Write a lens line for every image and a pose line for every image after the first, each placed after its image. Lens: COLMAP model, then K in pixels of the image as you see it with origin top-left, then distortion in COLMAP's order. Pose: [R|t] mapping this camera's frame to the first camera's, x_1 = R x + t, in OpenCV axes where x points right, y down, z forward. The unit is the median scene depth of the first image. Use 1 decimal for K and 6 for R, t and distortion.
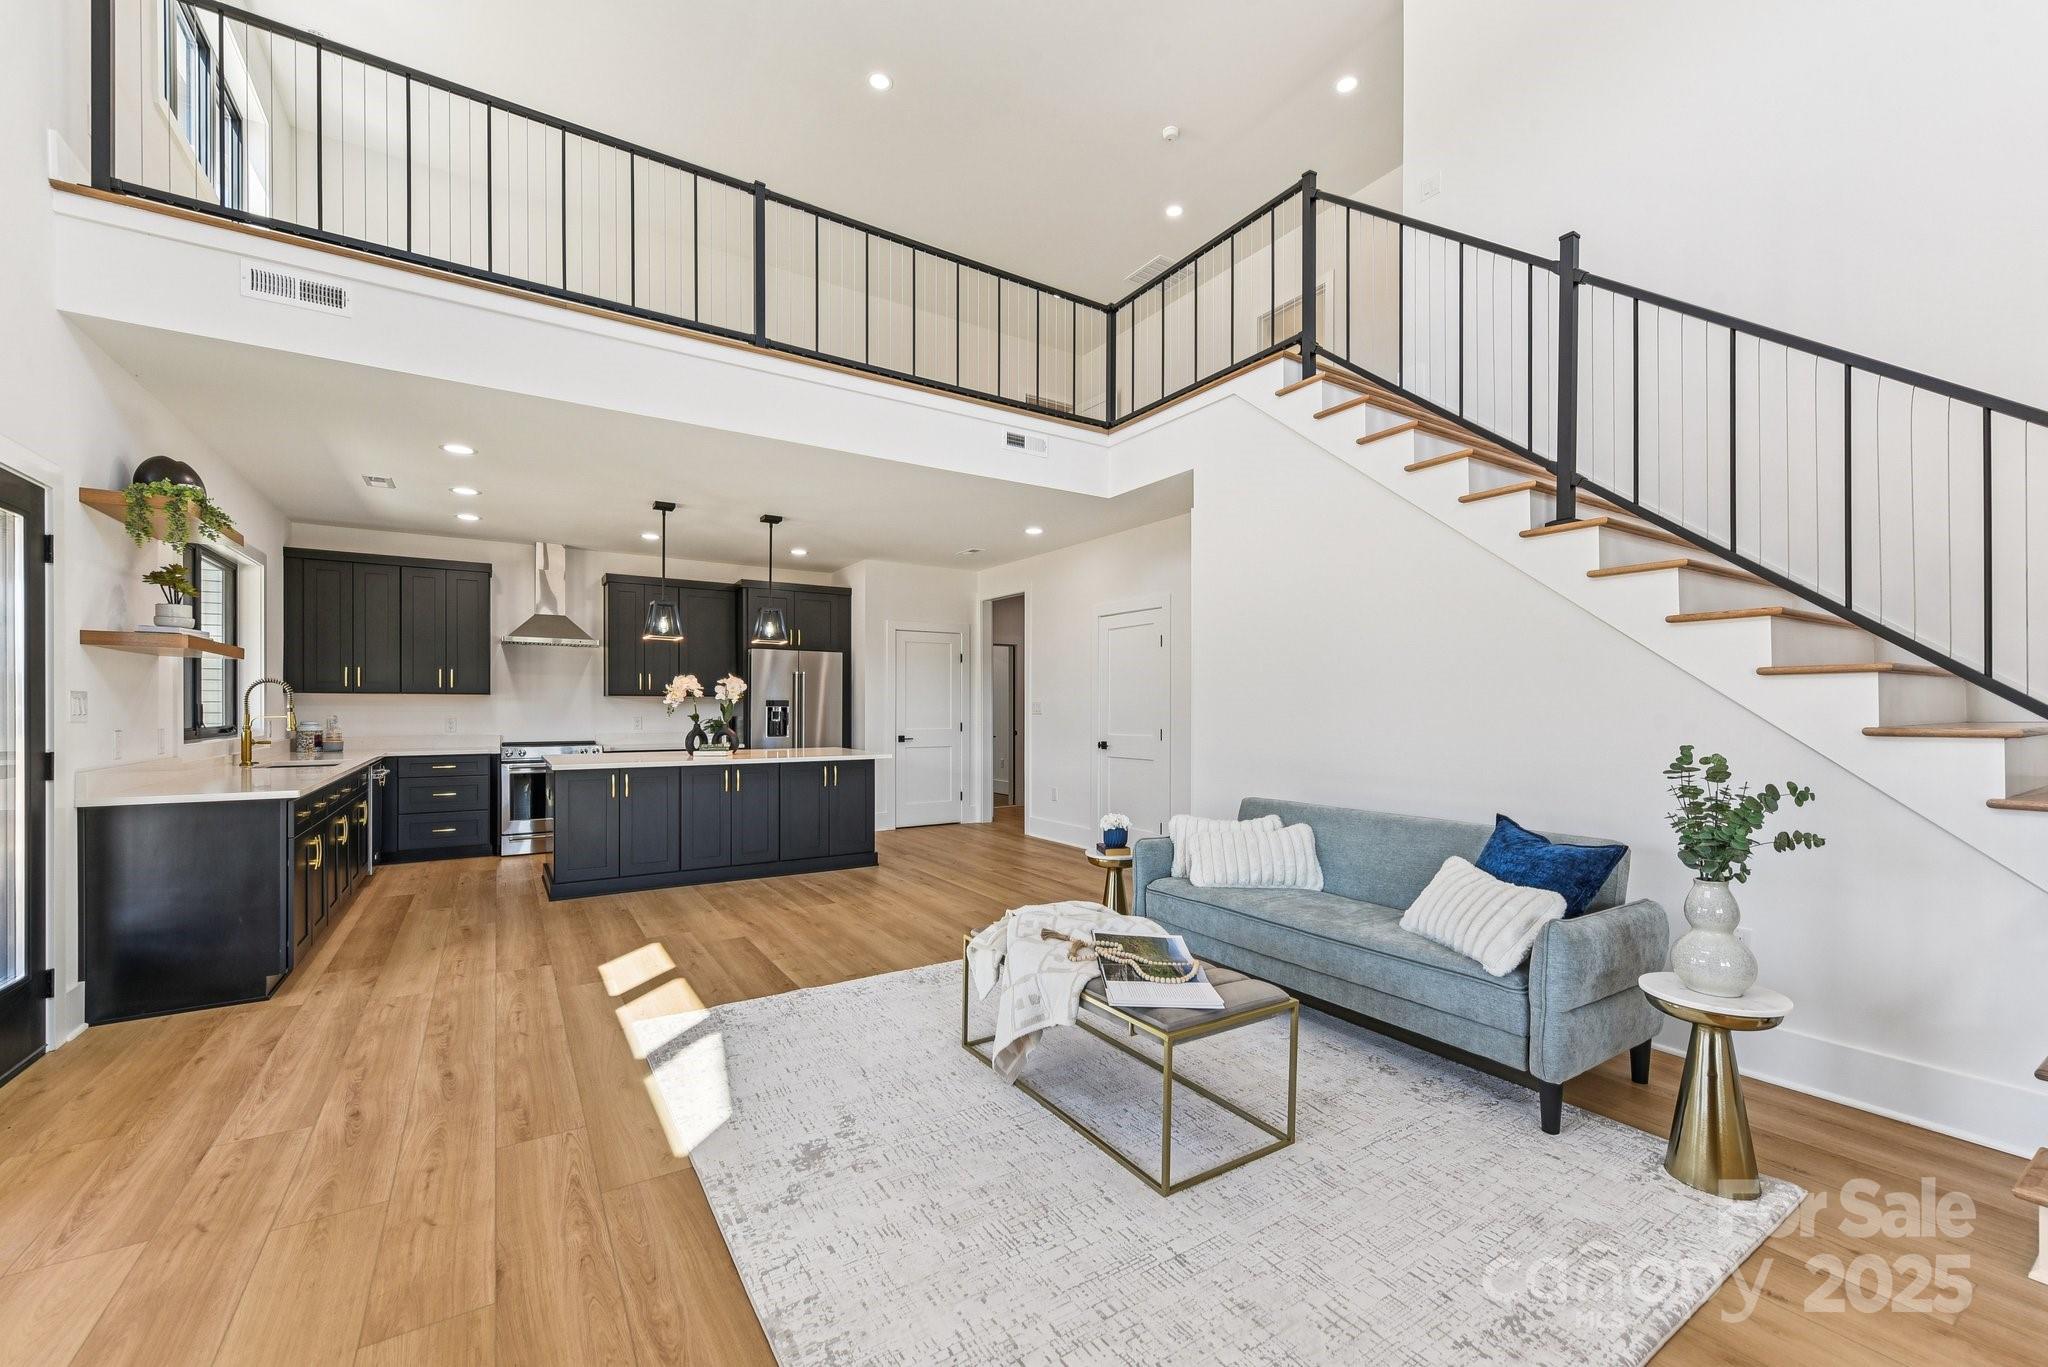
lens RADIAL K [[829.9, 0, 1026.2], [0, 829.9, 702.8], [0, 0, 1]] dist [0.007416, -0.000199]
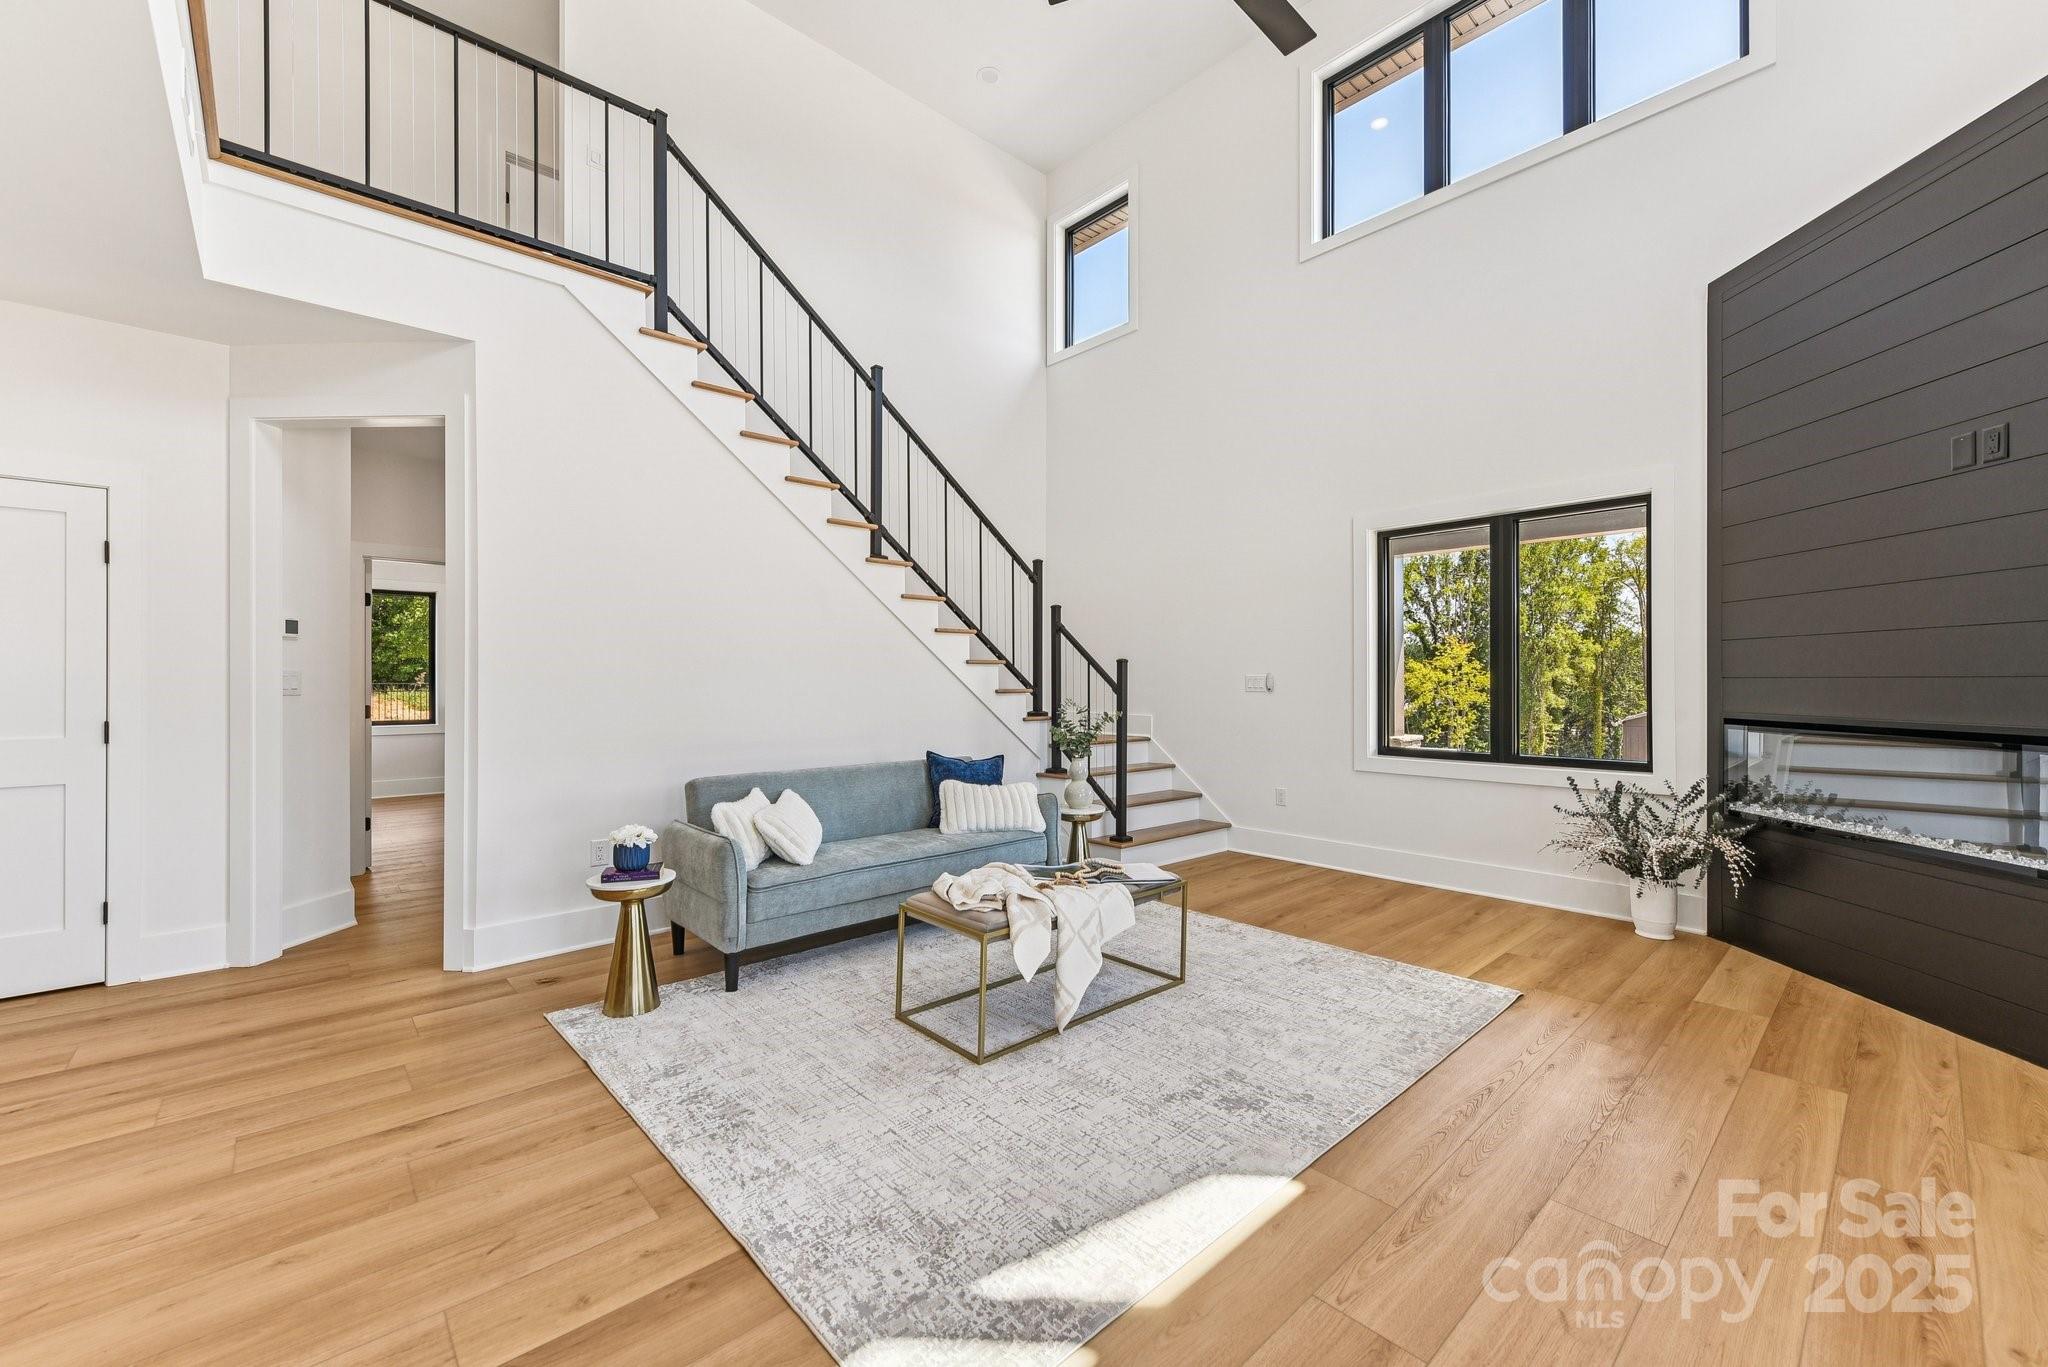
lens RADIAL K [[811.2, 0, 1024.0], [0, 811.2, 683.5], [0, 0, 1]] dist [0.010610, 0.000025]
pose [[-0.166038, -0.004637, 0.986109, -0.628142], [-0.005447, 0.999978, 0.003785, 0.002491], [-0.986104, -0.004743, -0.166059, 0.736512]]
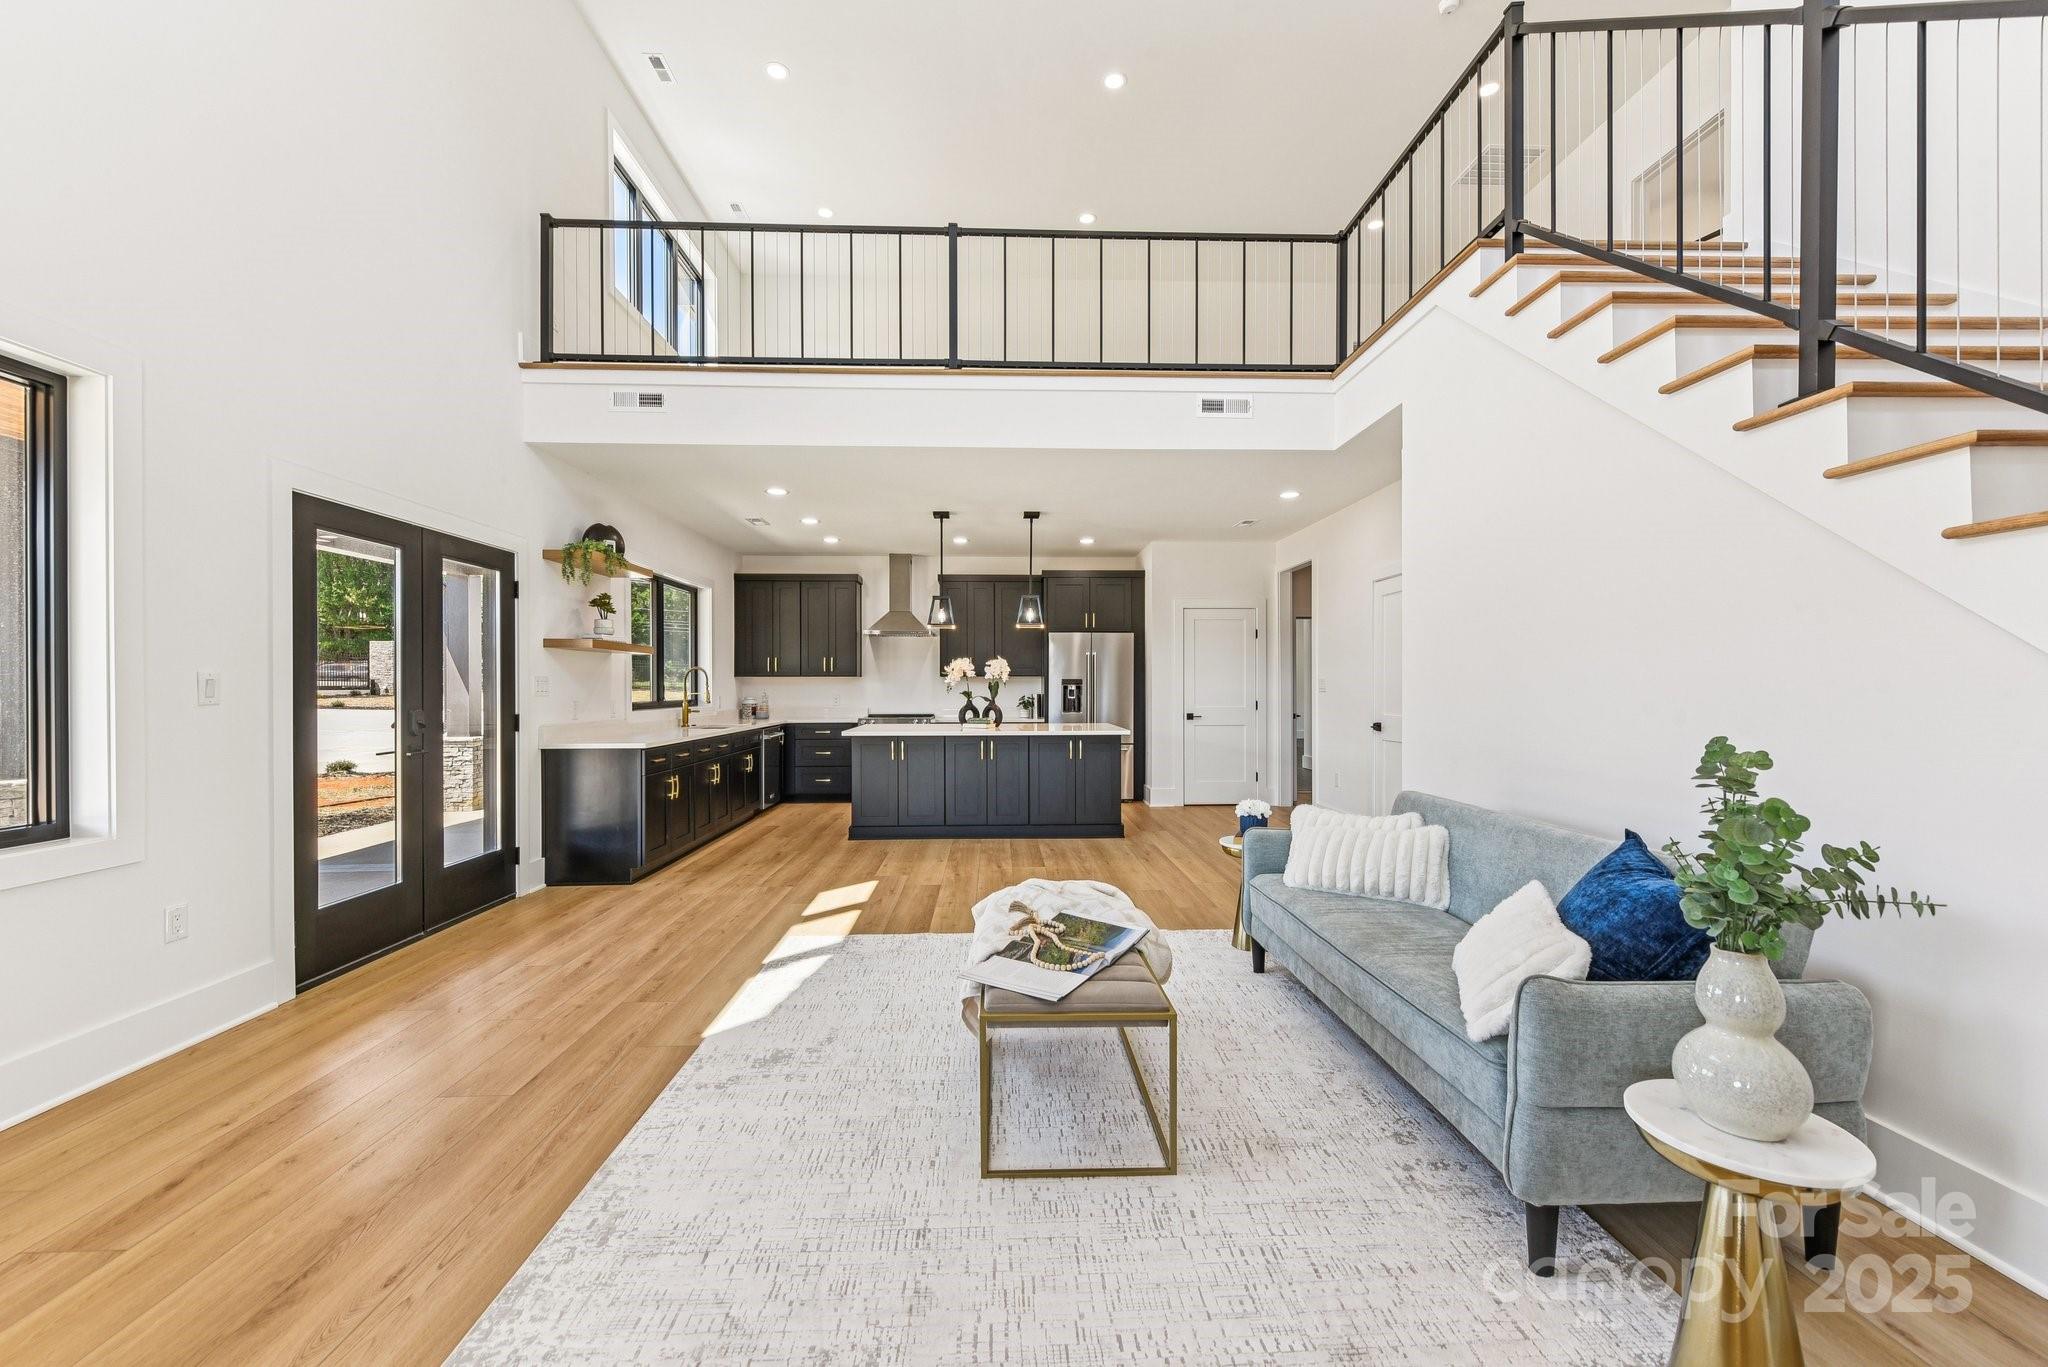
lens RADIAL K [[811.2, 0, 1024.0], [0, 811.2, 683.5], [0, 0, 1]] dist [0.010610, 0.000025]
pose [[0.858570, -0.005491, -0.512667, 0.331060], [0.006562, 0.999978, 0.000279, 0.003597], [0.512655, -0.003604, 0.858587, 0.093666]]
